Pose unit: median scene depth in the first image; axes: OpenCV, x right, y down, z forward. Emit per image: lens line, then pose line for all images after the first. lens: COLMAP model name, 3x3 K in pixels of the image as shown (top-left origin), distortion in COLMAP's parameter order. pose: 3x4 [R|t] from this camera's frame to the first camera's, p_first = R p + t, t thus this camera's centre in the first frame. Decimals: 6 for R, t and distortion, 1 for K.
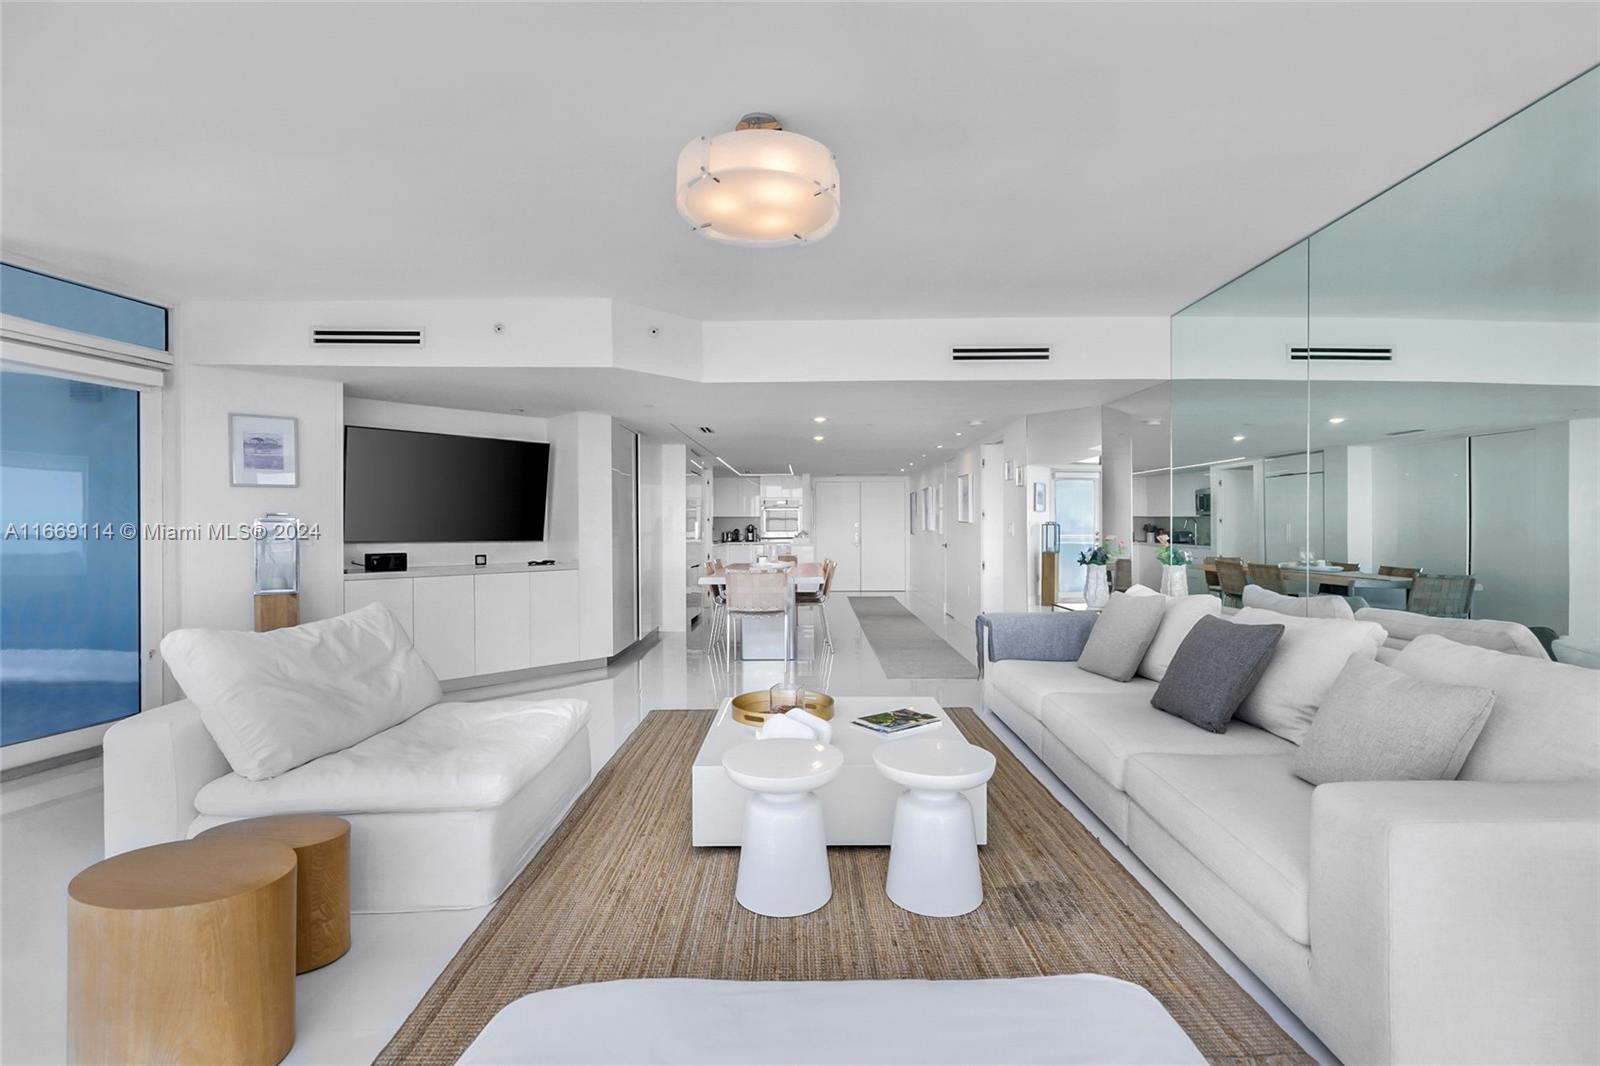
lens RADIAL K [[728.6, 0, 811.2], [0, 728.6, 534.7], [0, 0, 1]] dist [0.008408, -0.000581]
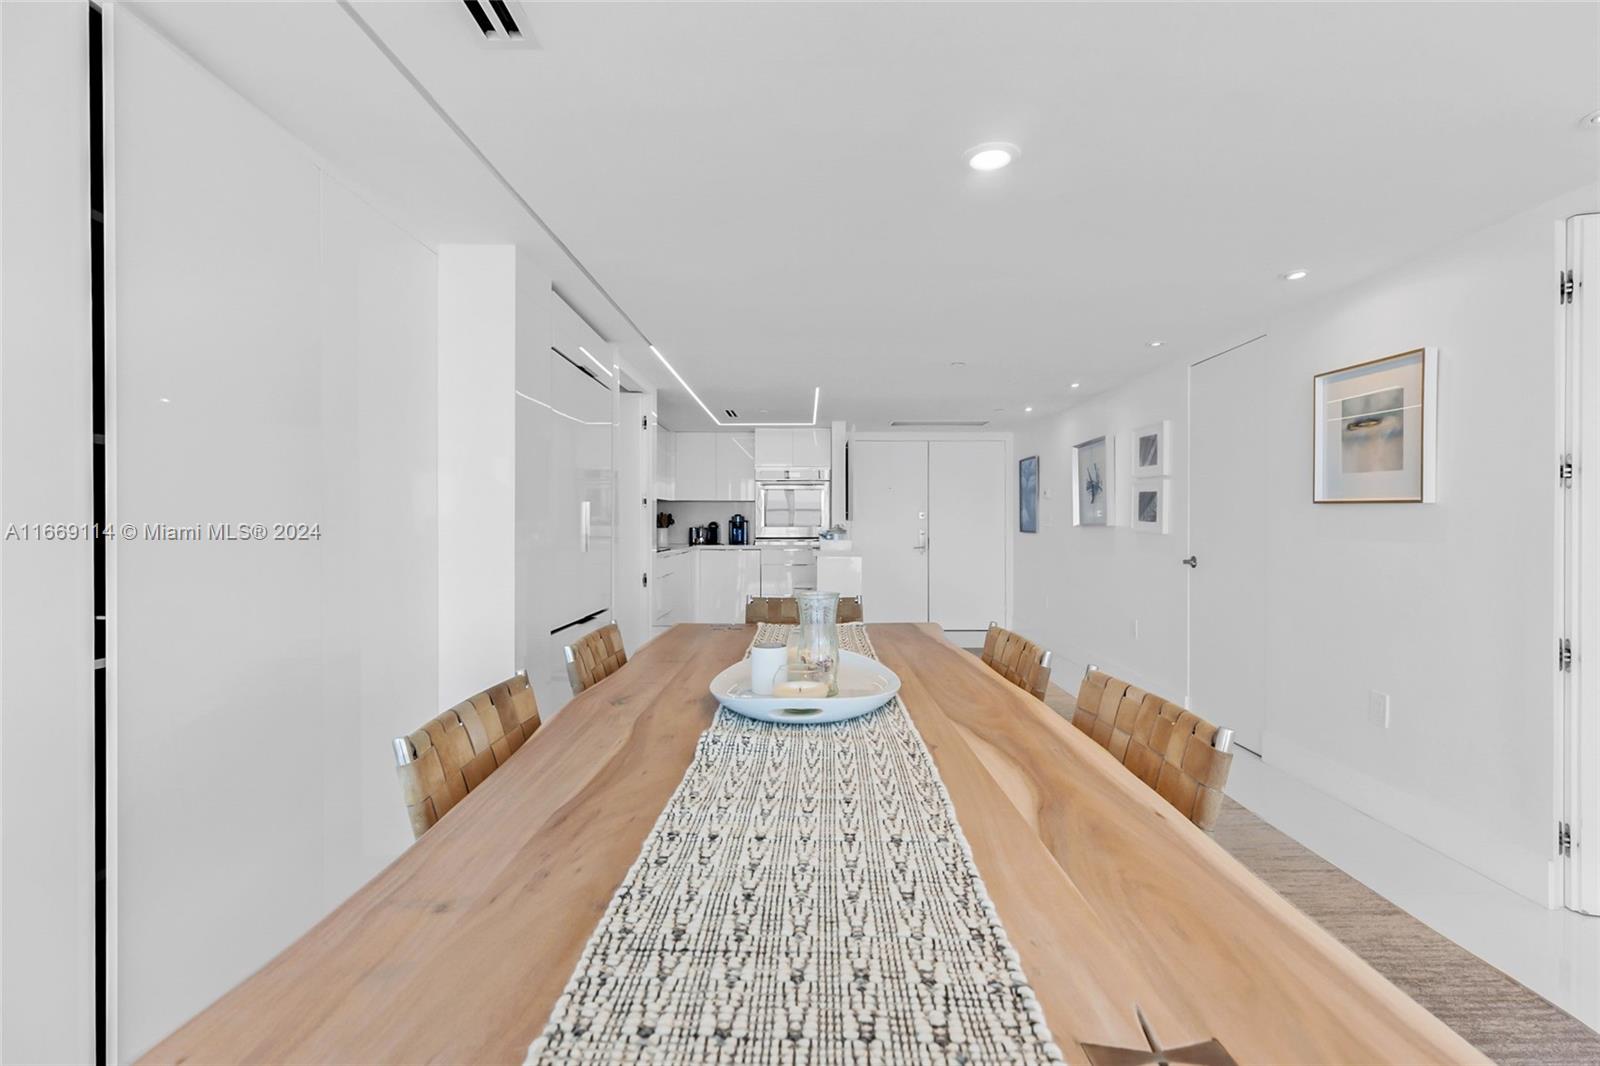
lens RADIAL K [[728.6, 0, 803.9], [0, 728.6, 528.2], [0, 0, 1]] dist [0.008408, -0.000581]
pose [[0.999992, 0.002728, 0.002802, -0.091726], [-0.002728, 0.999996, -0.000036, -0.009633], [-0.002802, 0.000029, 0.999996, 1.192036]]
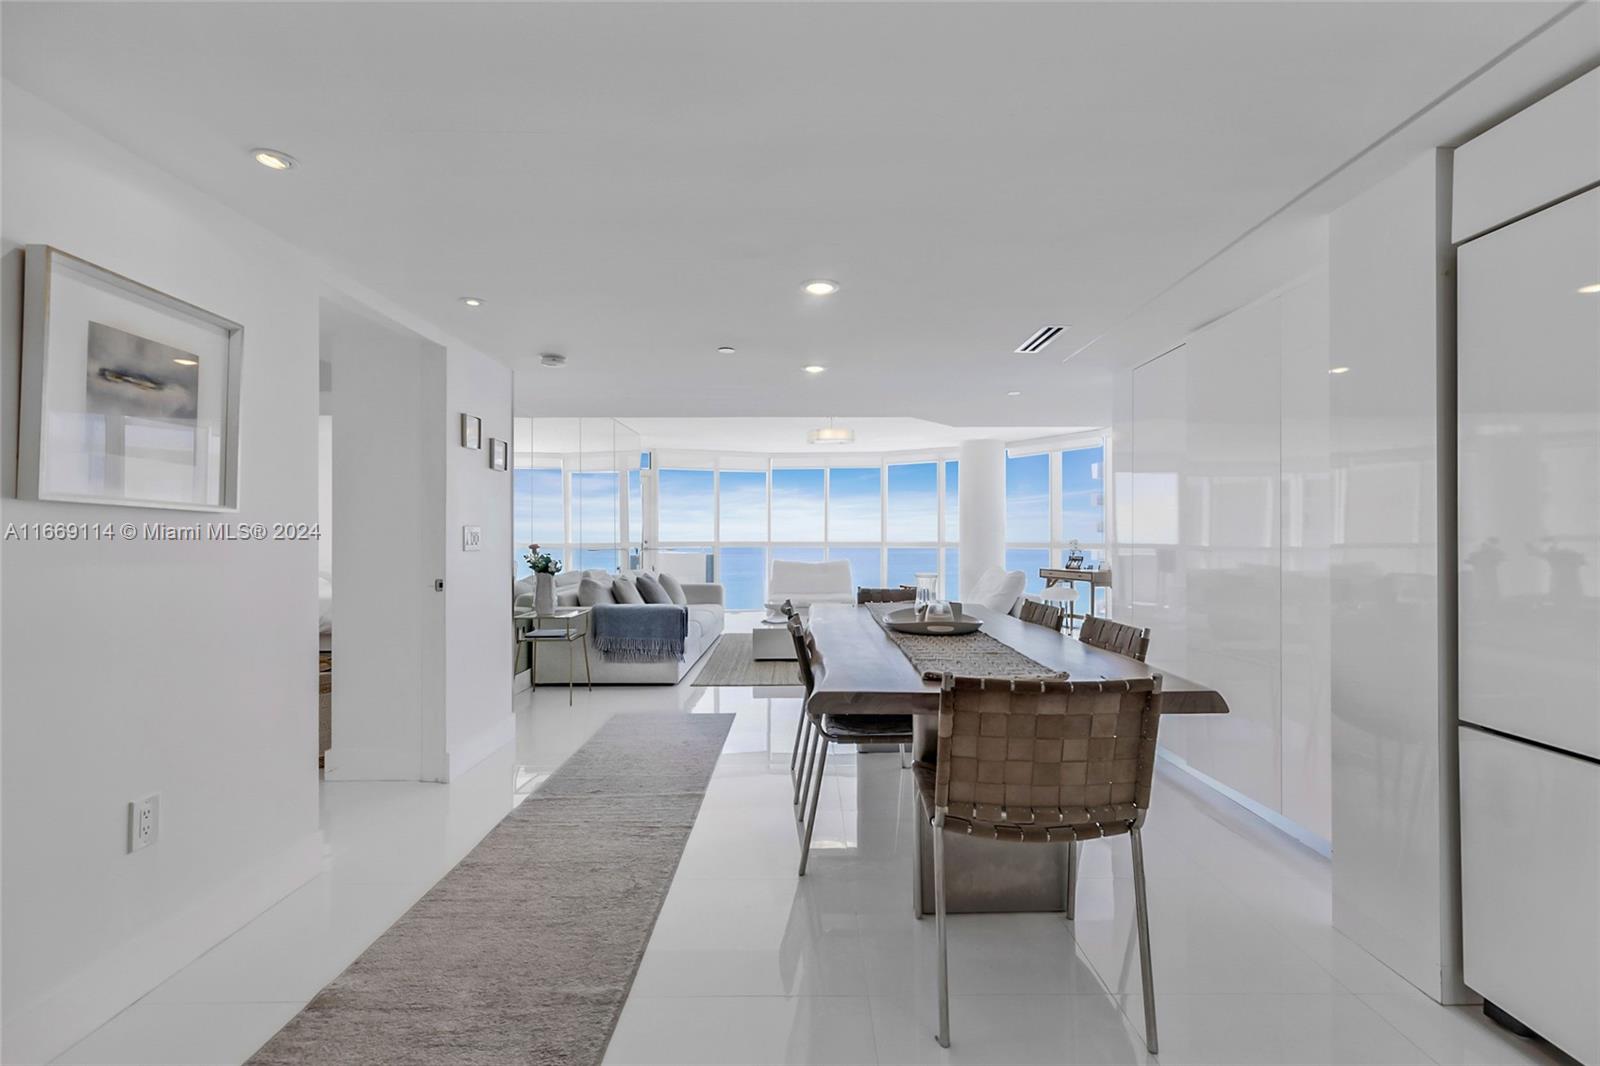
lens RADIAL K [[728.6, 0, 789.3], [0, 728.6, 535.0], [0, 0, 1]] dist [0.008408, -0.000581]
pose [[-0.999884, 0.004126, 0.014649, 0.040271], [0.004146, 0.999991, 0.001328, -0.016438], [-0.014643, 0.001388, -0.999892, 2.271810]]
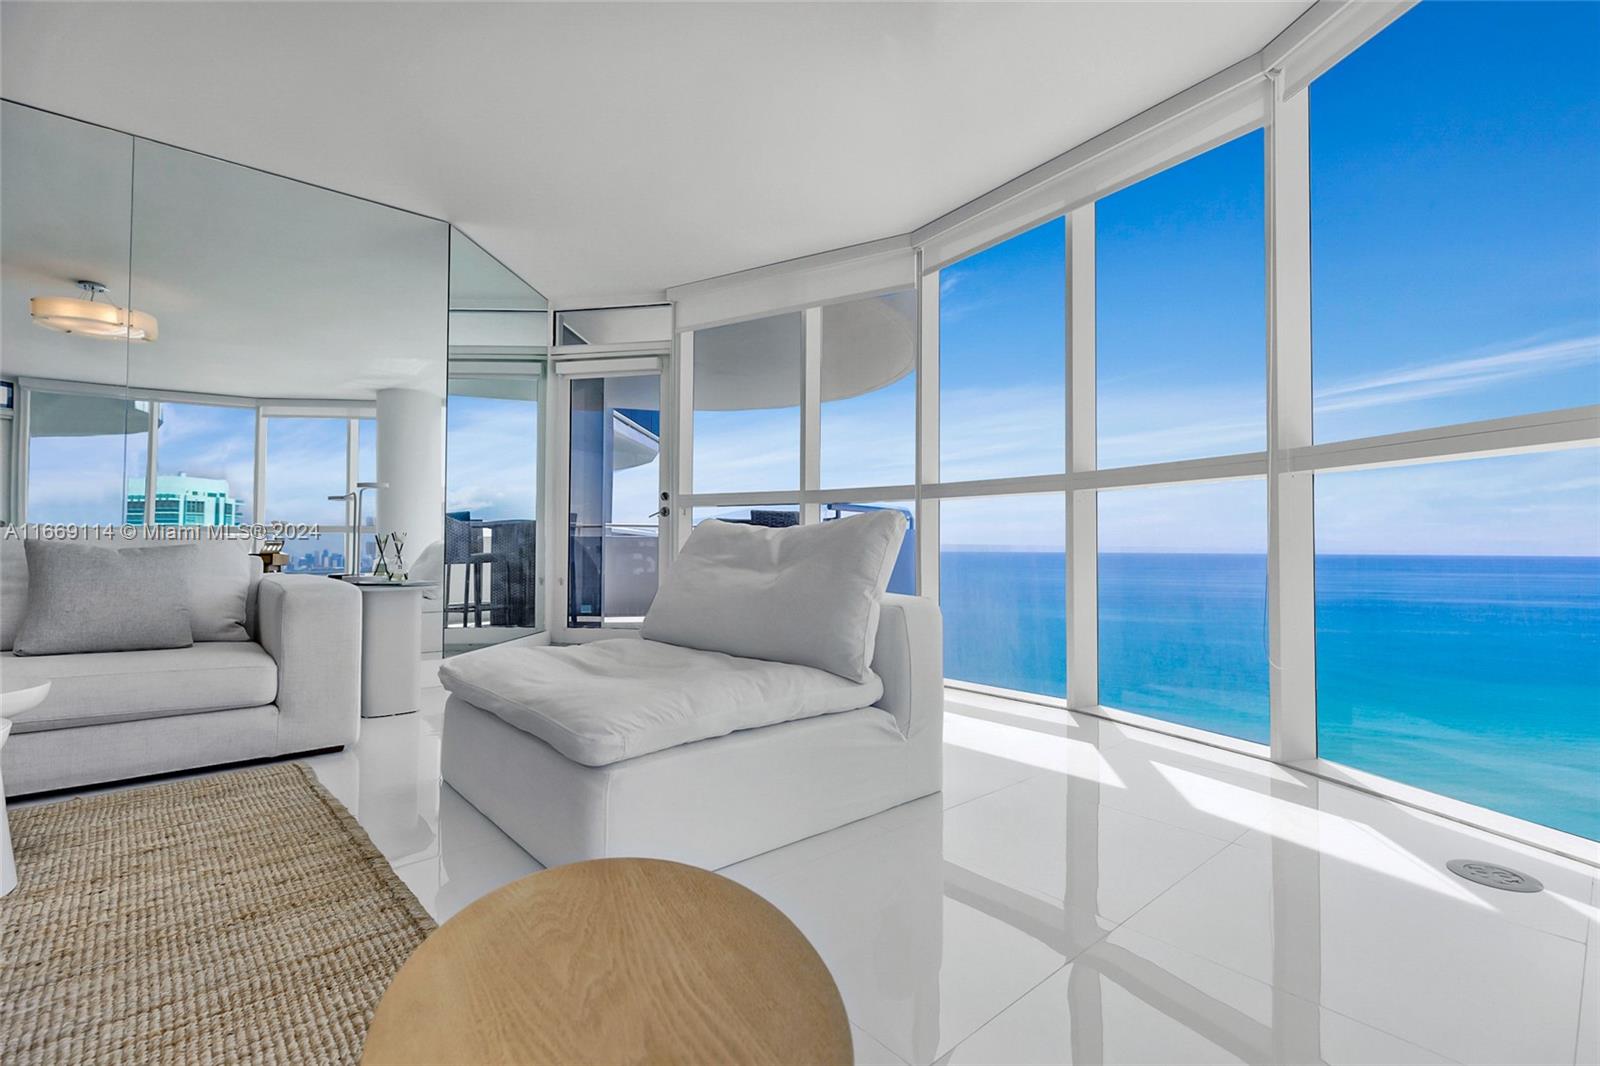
lens RADIAL K [[728.6, 0, 805.7], [0, 728.6, 530.2], [0, 0, 1]] dist [0.008408, -0.000581]
pose [[-0.651471, 0.016666, 0.758491, -0.427848], [-0.002967, 0.999695, -0.024514, 0.087760], [-0.758668, -0.018221, -0.651222, 0.421367]]
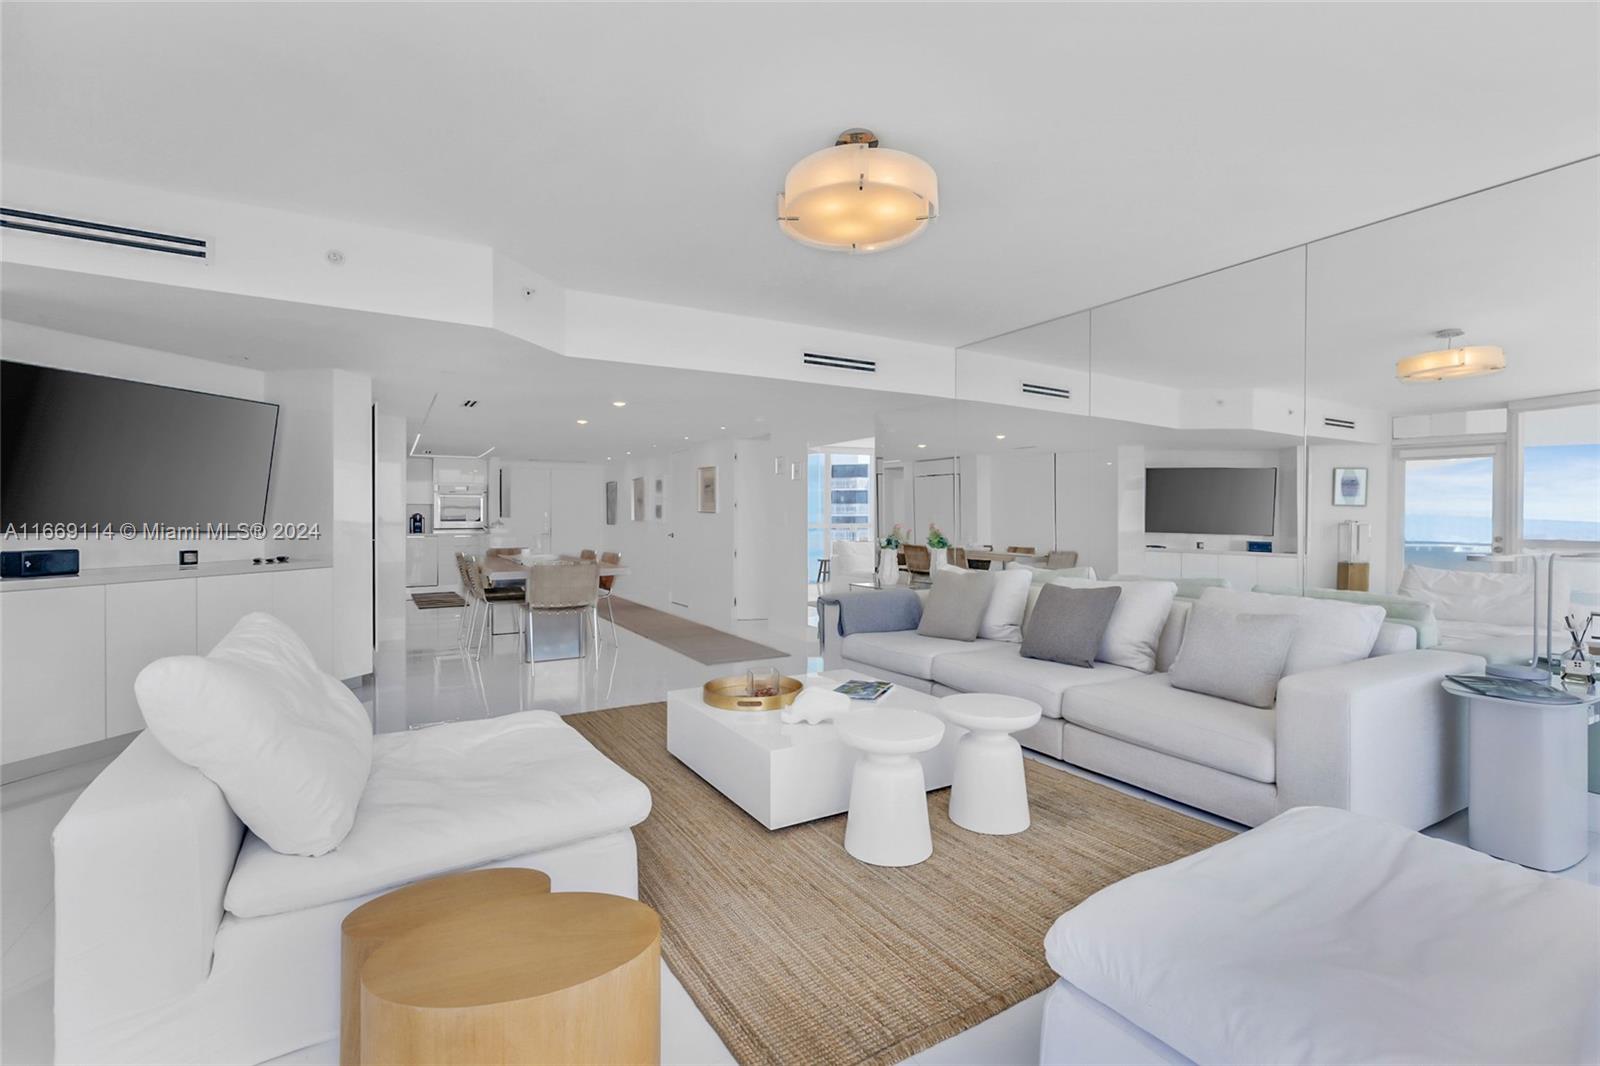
lens RADIAL K [[728.6, 0, 814.6], [0, 728.6, 525.7], [0, 0, 1]] dist [0.008408, -0.000581]
pose [[0.857881, -0.001032, 0.513848, -0.353398], [0.000945, 0.999999, 0.000431, 0.003098], [-0.513848, 0.000115, 0.857881, 0.058650]]
